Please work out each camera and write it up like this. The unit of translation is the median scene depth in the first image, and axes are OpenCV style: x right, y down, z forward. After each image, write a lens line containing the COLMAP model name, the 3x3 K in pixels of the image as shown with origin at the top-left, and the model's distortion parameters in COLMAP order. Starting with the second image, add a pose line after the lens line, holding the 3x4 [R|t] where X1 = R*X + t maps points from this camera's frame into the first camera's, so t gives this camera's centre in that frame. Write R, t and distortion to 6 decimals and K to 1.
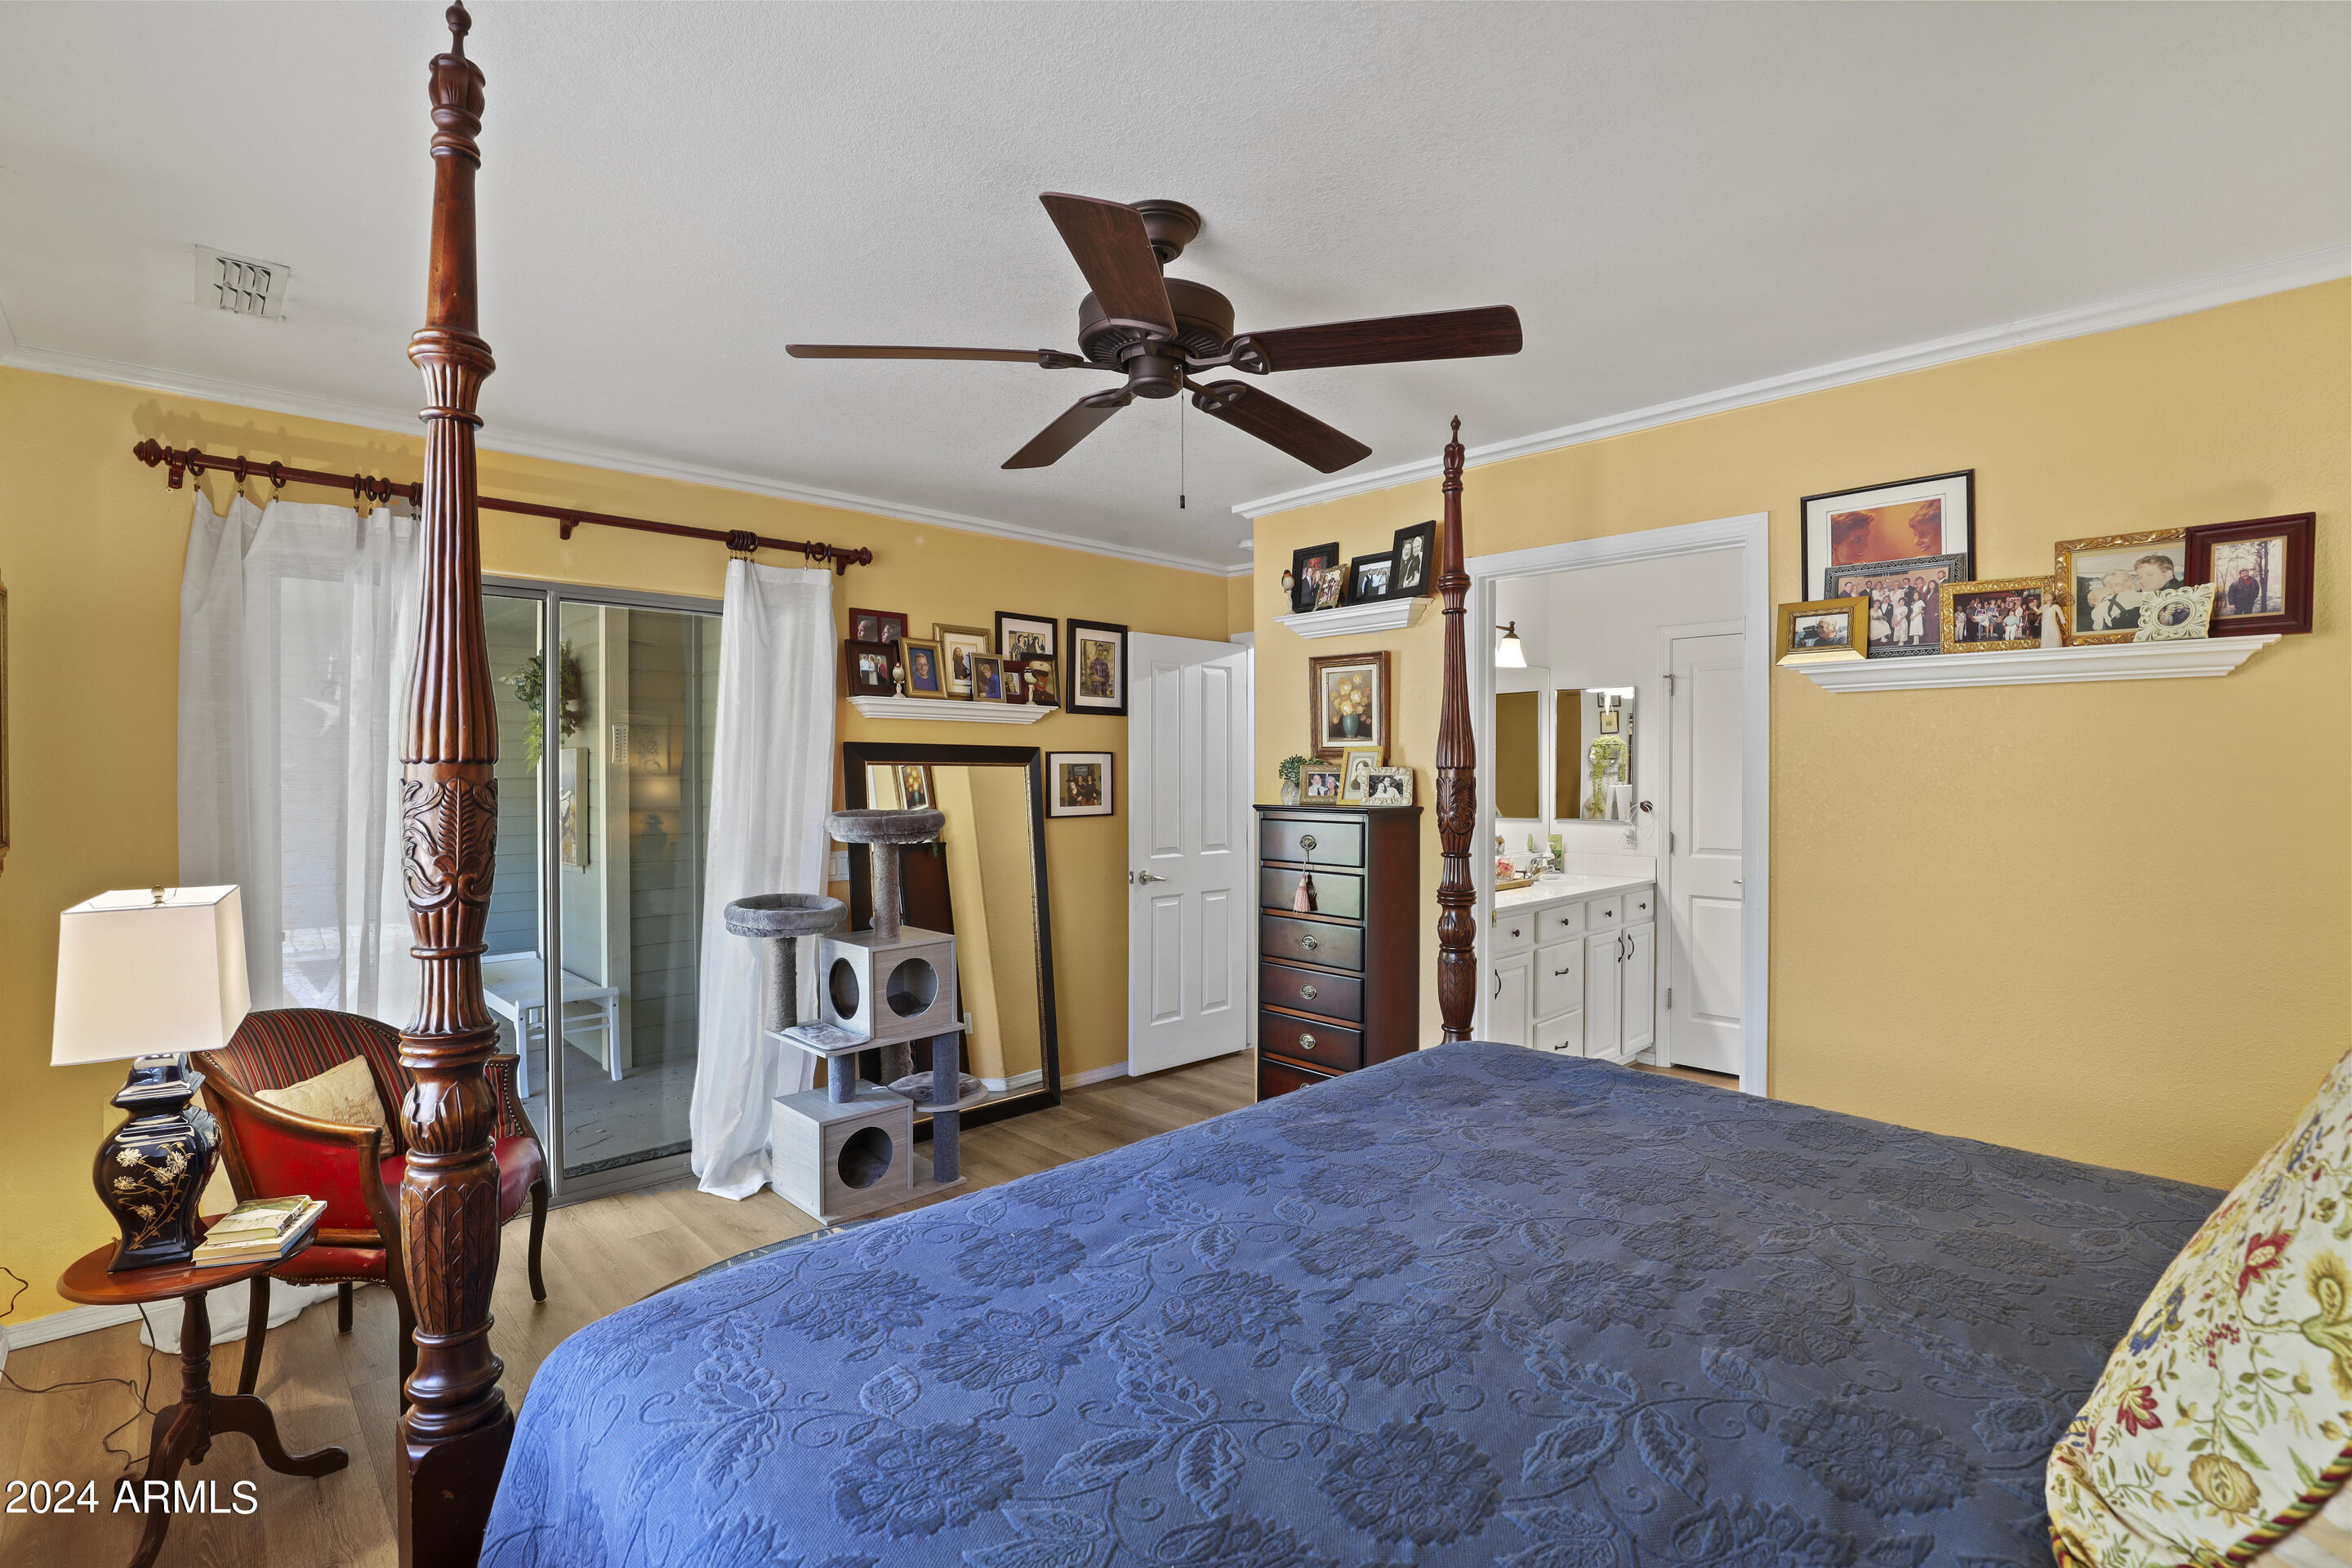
lens RADIAL K [[1080.5, 0, 1170.8], [0, 1080.5, 774.6], [0, 0, 1]] dist [-0.033459, 0.005458]
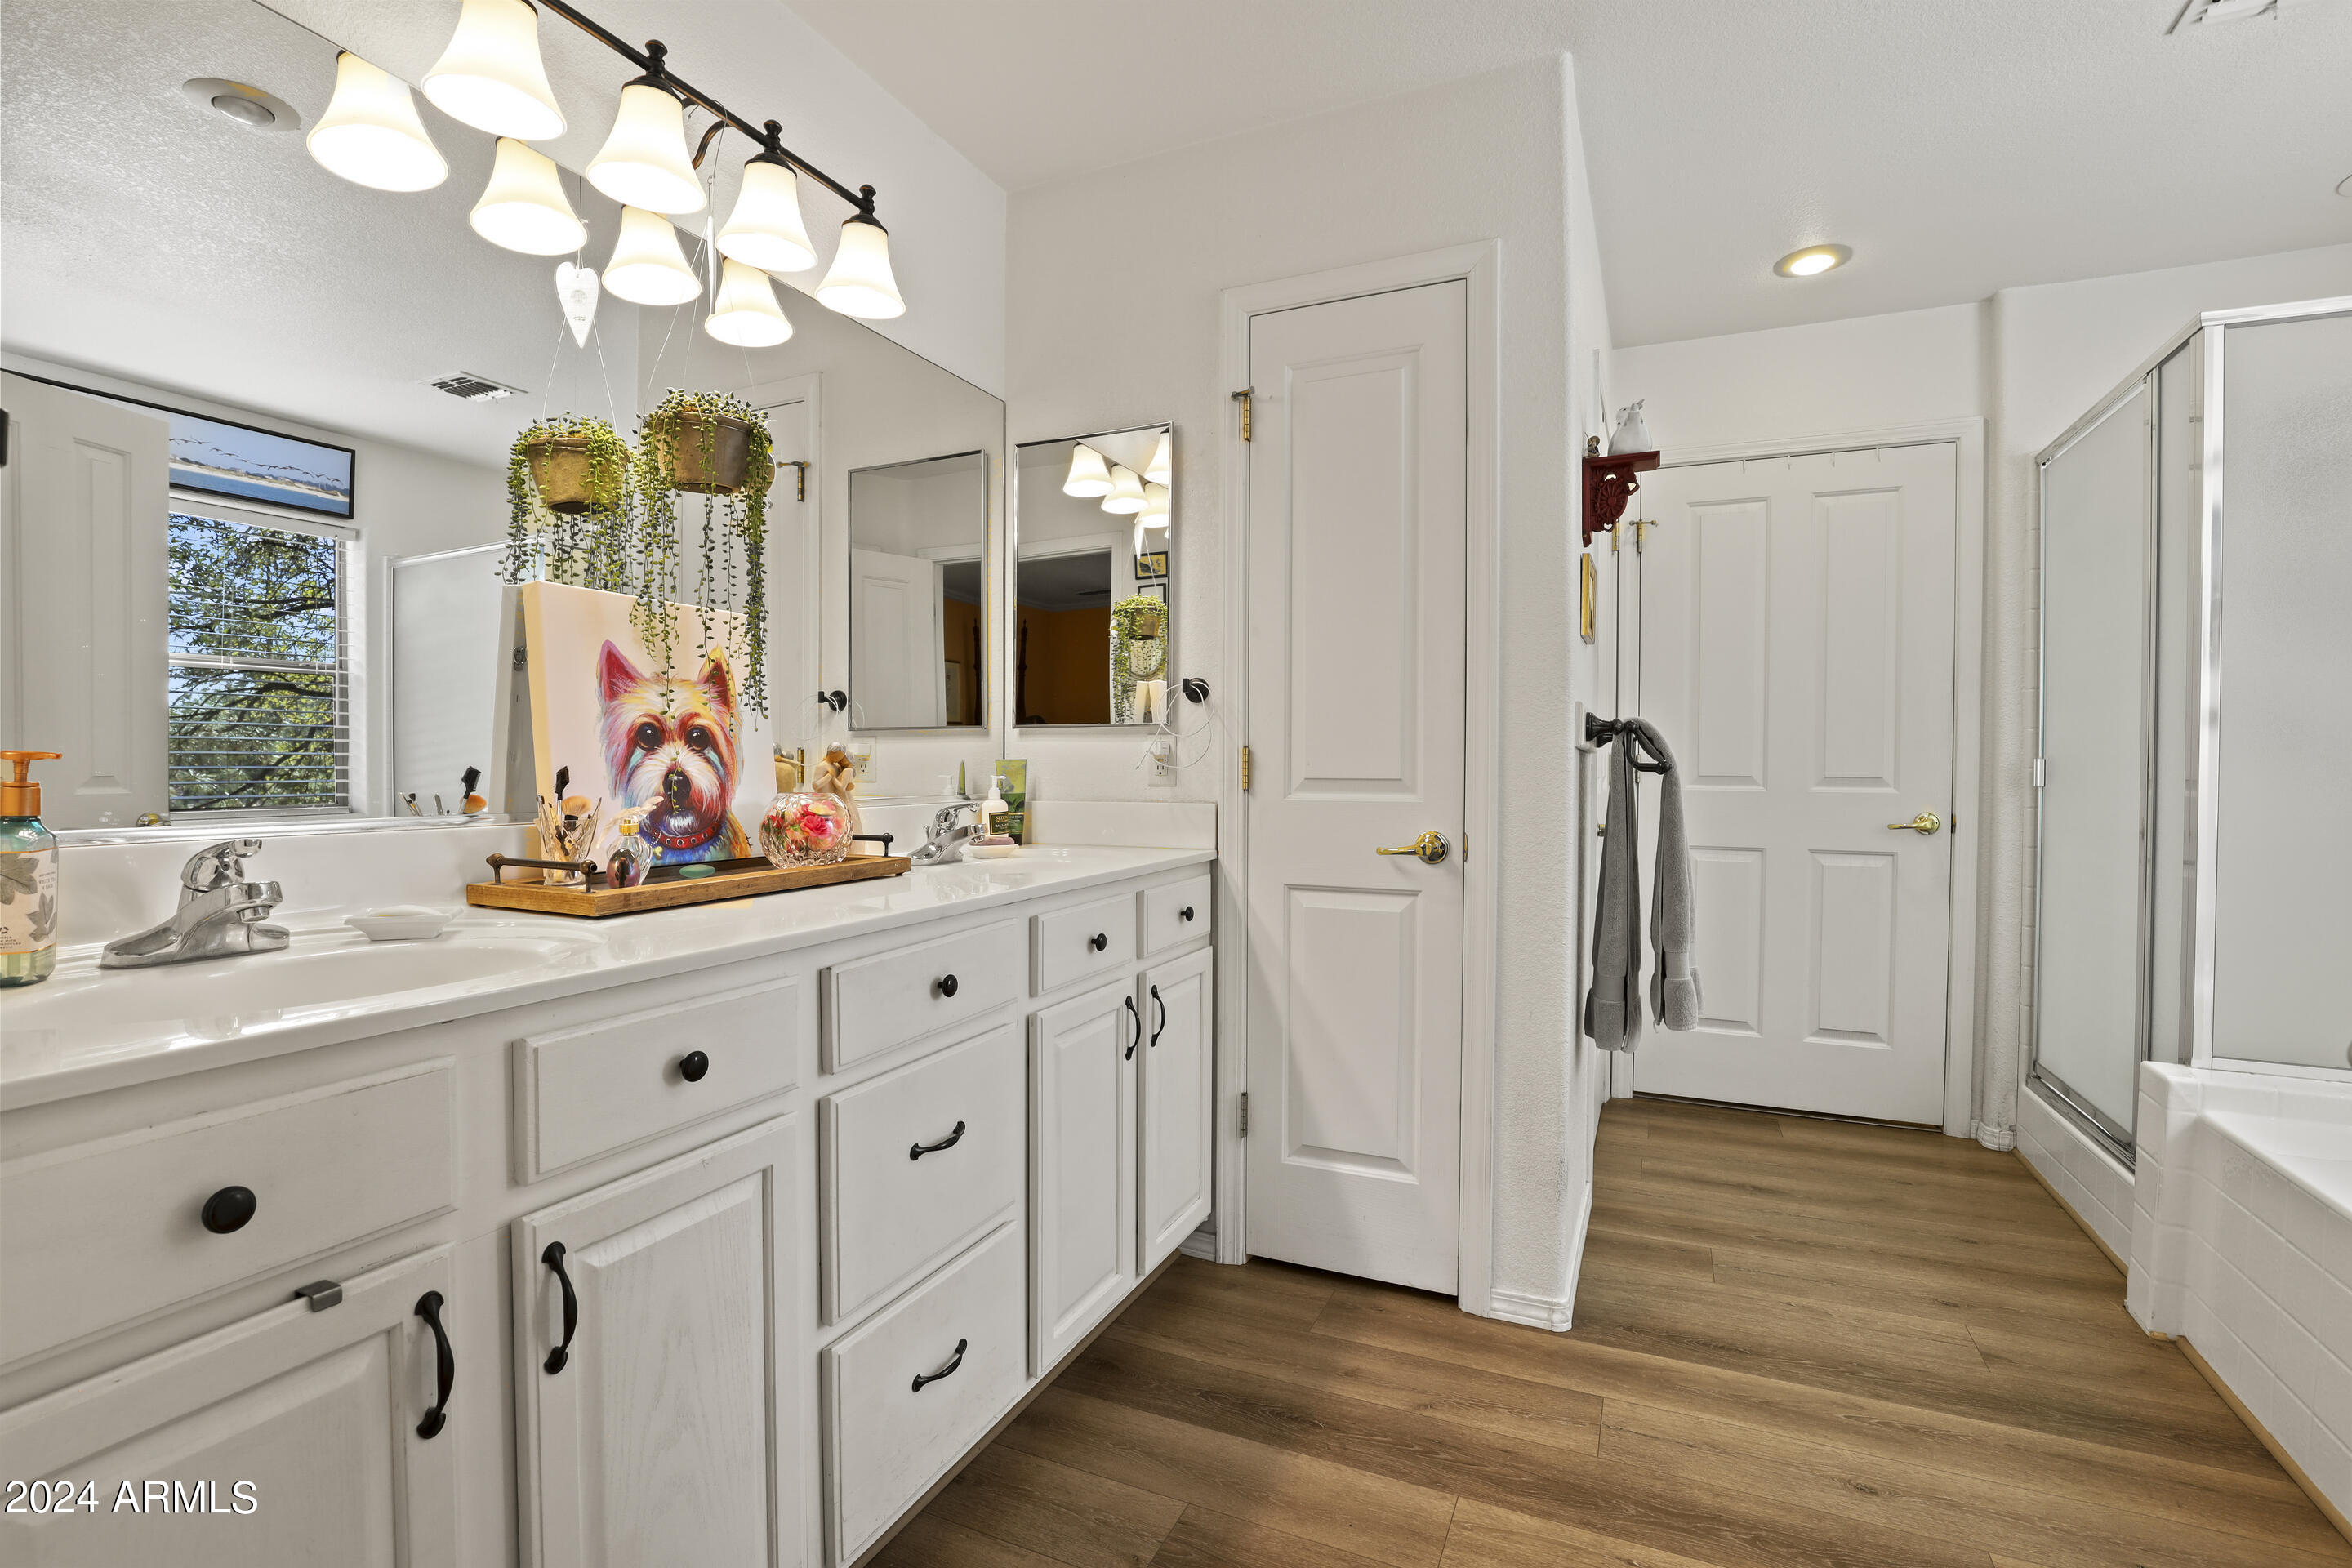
lens RADIAL K [[1080.5, 0, 1170.5], [0, 1080.5, 776.9], [0, 0, 1]] dist [-0.033459, 0.005458]
pose [[0.930813, -0.002537, 0.365486, 0.270993], [-0.001068, 0.999953, 0.009662, 0.062729], [-0.365494, -0.009384, 0.930767, 0.590176]]
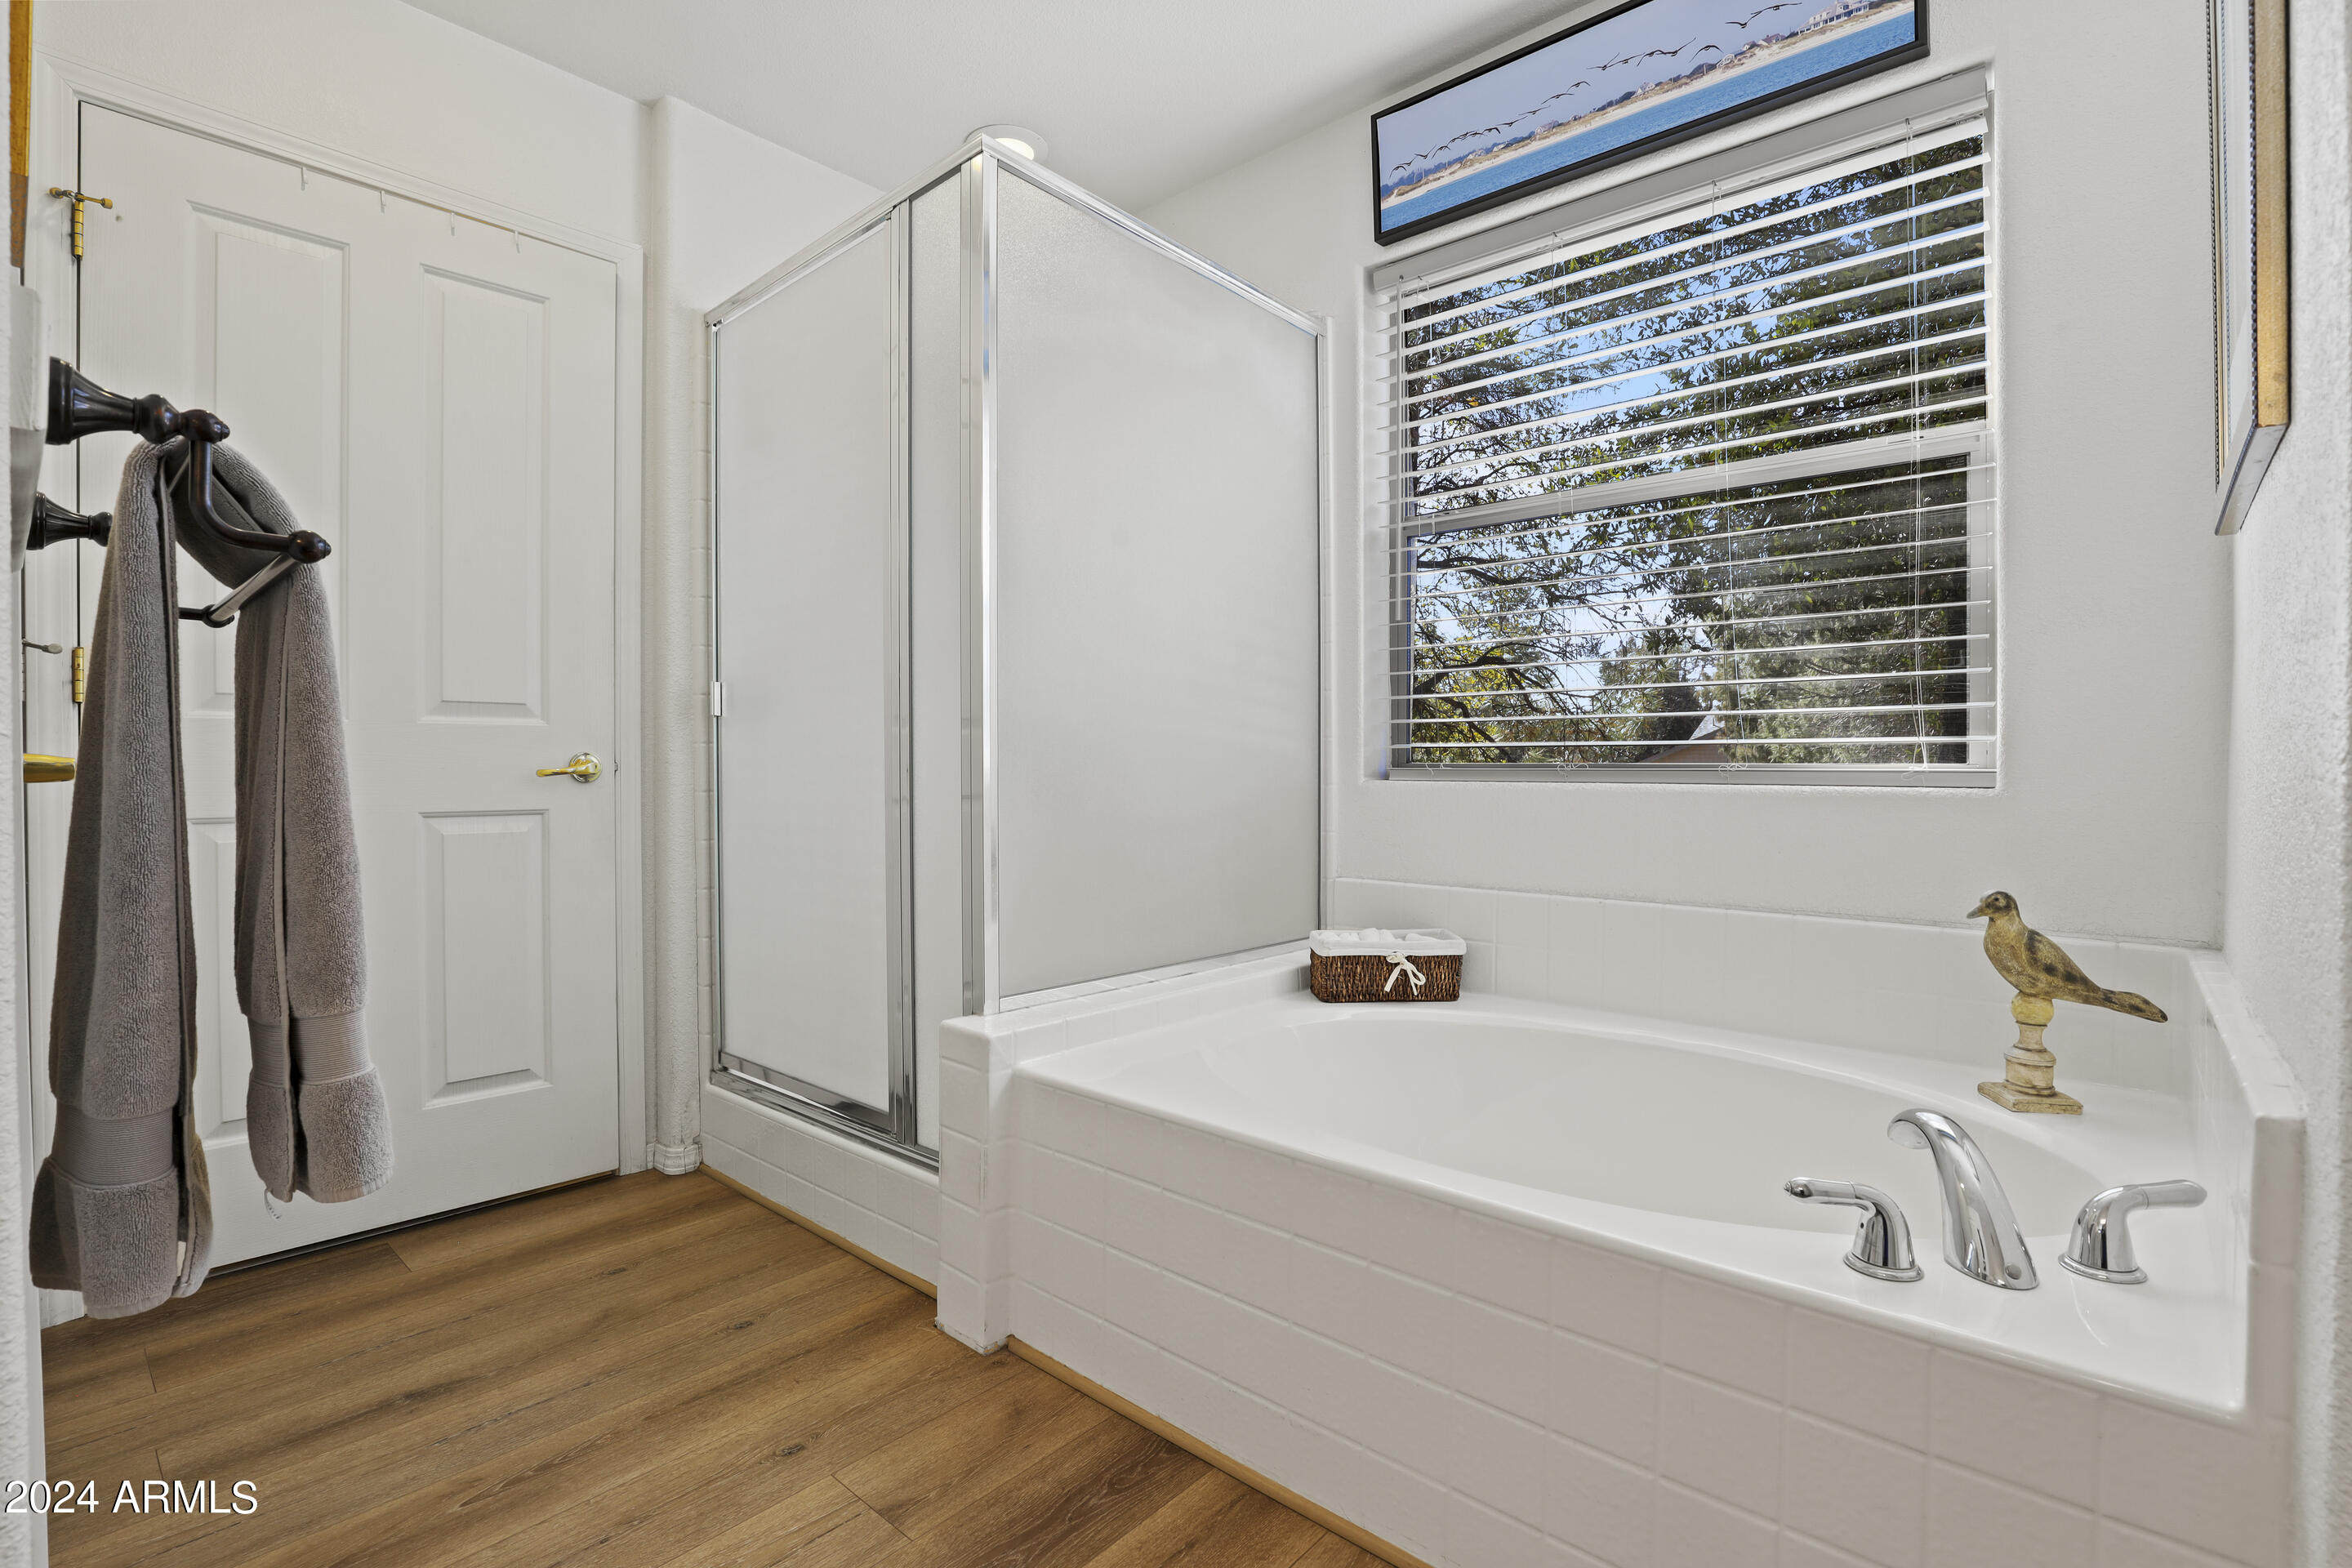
lens RADIAL K [[1080.5, 0, 1171.8], [0, 1080.5, 779.7], [0, 0, 1]] dist [-0.033459, 0.005458]
pose [[-0.072134, -0.013736, 0.997300, 0.381546], [0.008930, 0.999856, 0.014417, 0.086153], [-0.997355, 0.009945, -0.072001, 0.727172]]
